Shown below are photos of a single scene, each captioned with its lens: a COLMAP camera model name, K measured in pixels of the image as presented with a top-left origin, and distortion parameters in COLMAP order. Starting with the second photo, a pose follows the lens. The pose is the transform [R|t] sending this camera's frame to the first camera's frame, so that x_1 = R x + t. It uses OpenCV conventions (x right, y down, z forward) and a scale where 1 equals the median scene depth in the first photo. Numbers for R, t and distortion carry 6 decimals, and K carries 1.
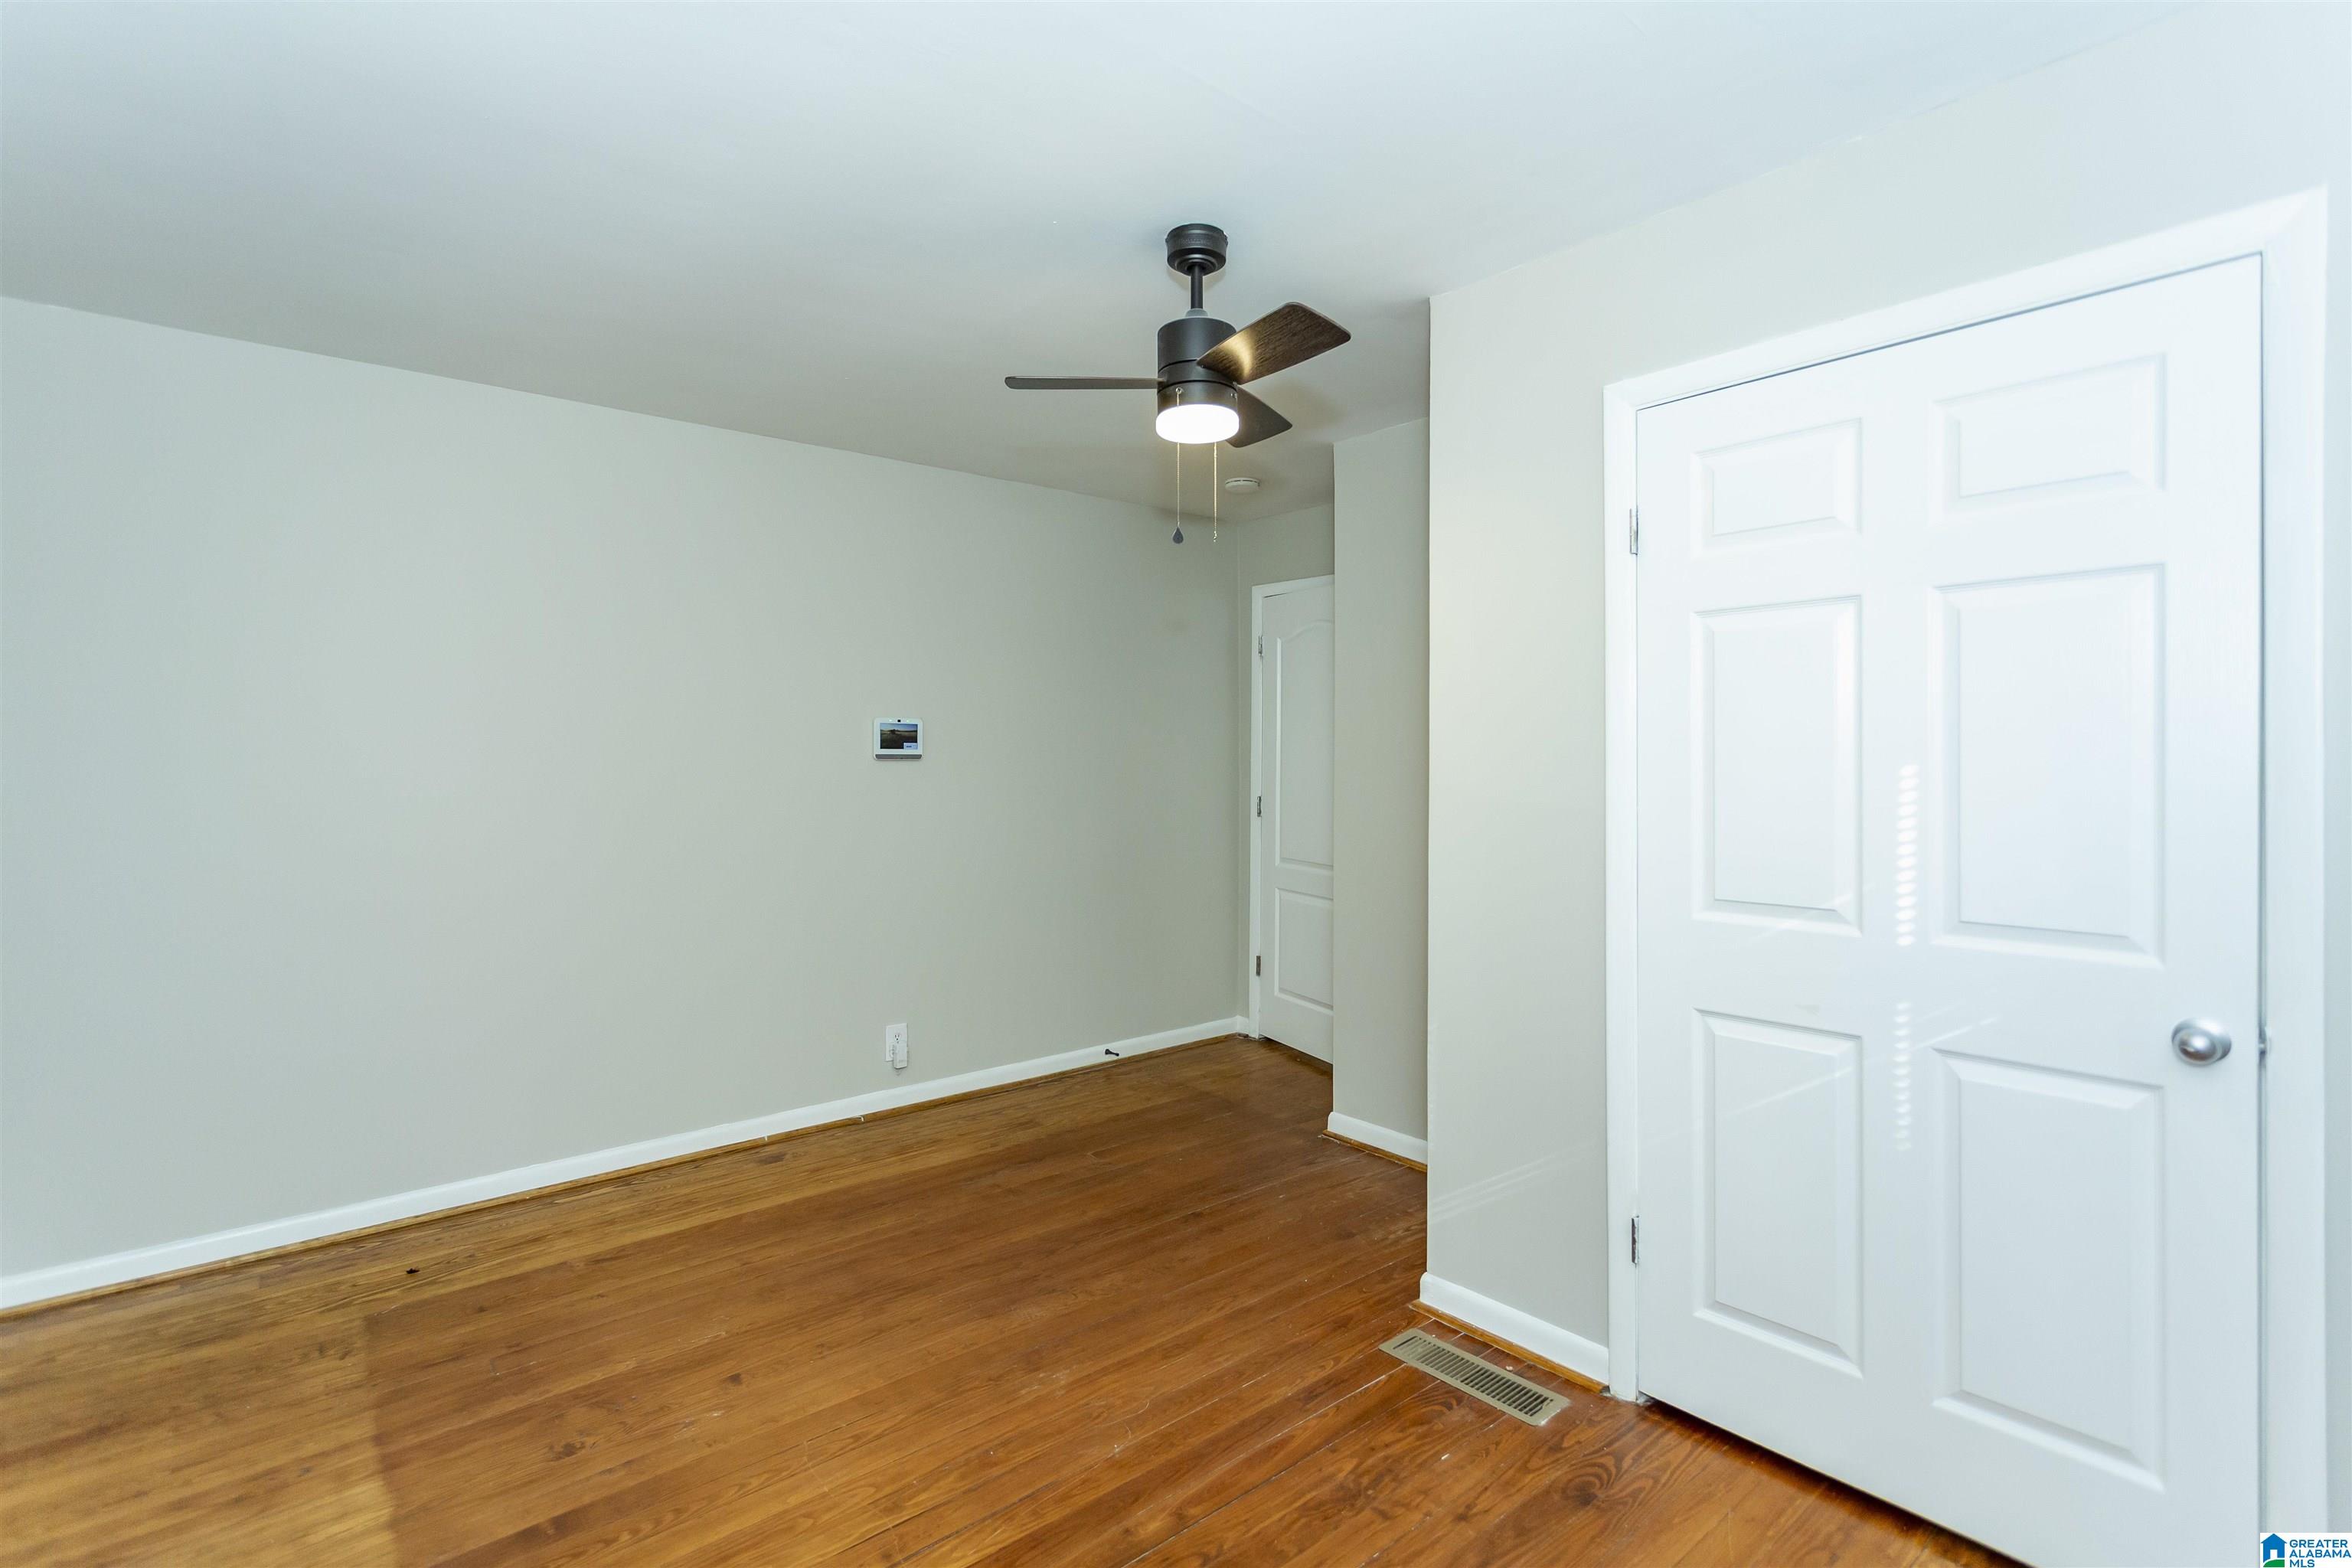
lens RADIAL K [[1128.8, 0, 1191.3], [0, 1128.8, 767.3], [0, 0, 1]] dist [0.004399, 0.000647]
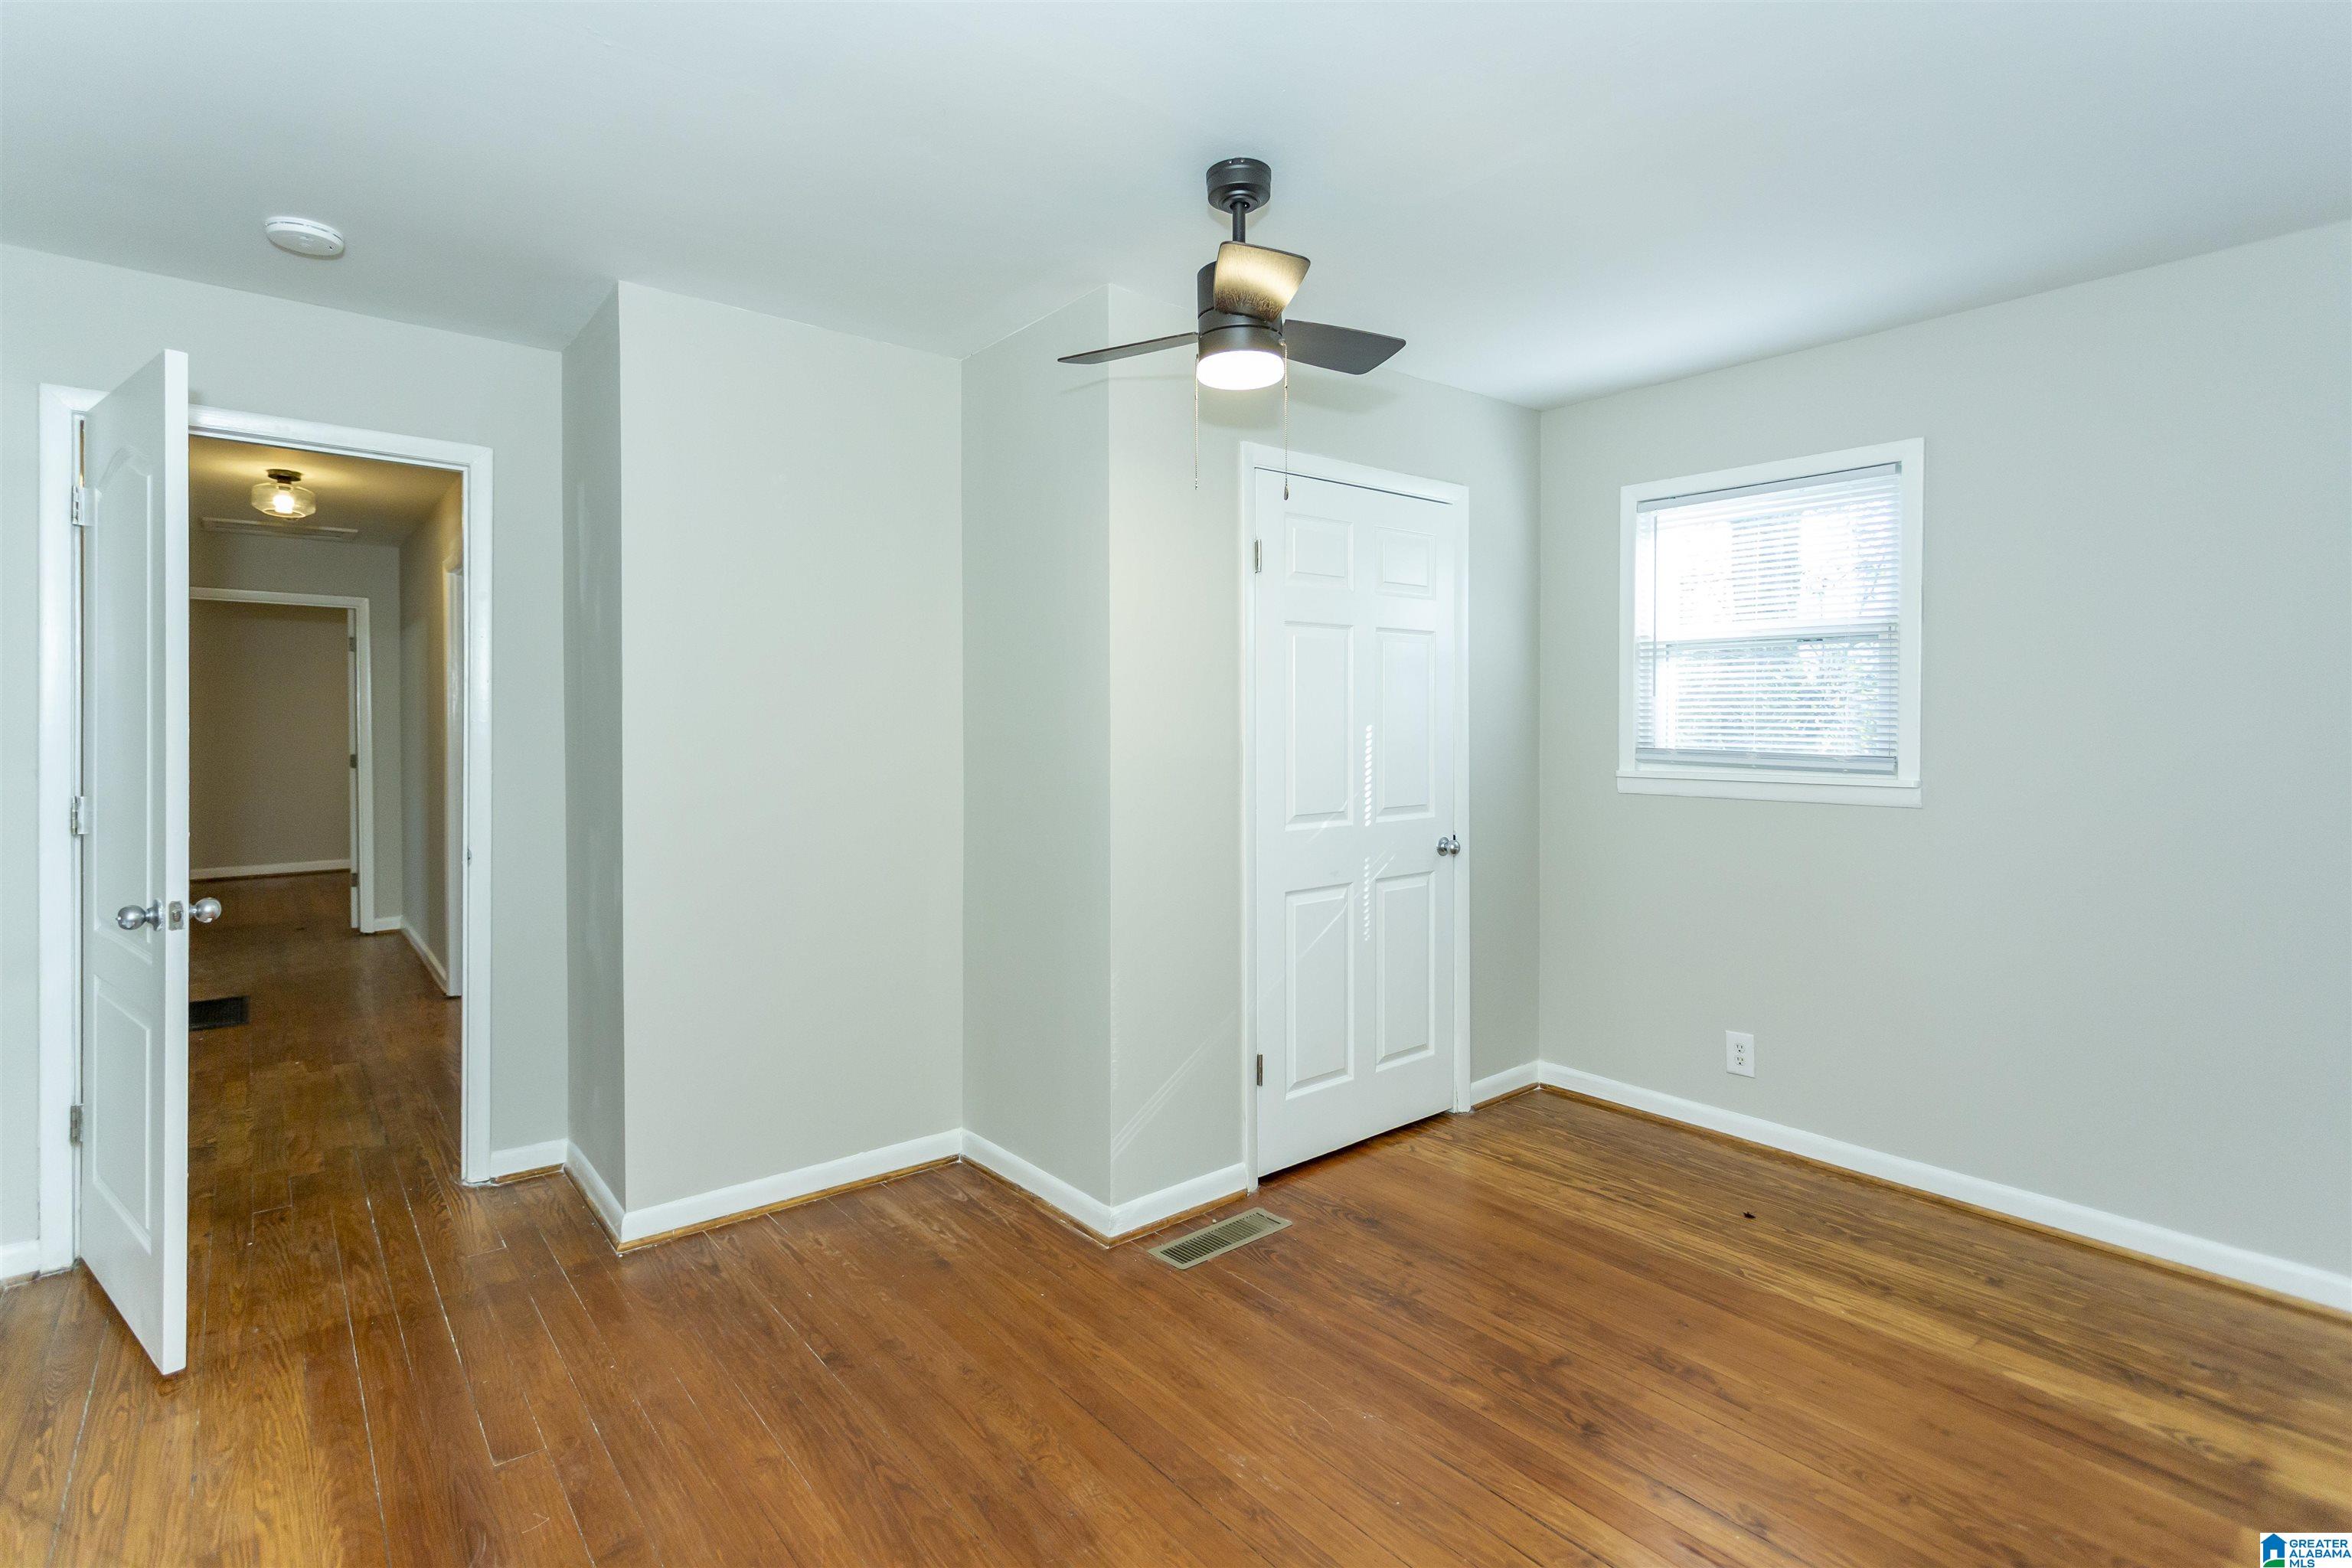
lens RADIAL K [[1120.3, 0, 1138.7], [0, 1120.3, 746.8], [0, 0, 1]] dist [0.005502, -0.000272]
pose [[0.040591, -0.012812, 0.999094, -0.957724], [0.019516, 0.999737, 0.012028, 0.002062], [-0.998985, 0.019010, 0.040830, 1.054017]]
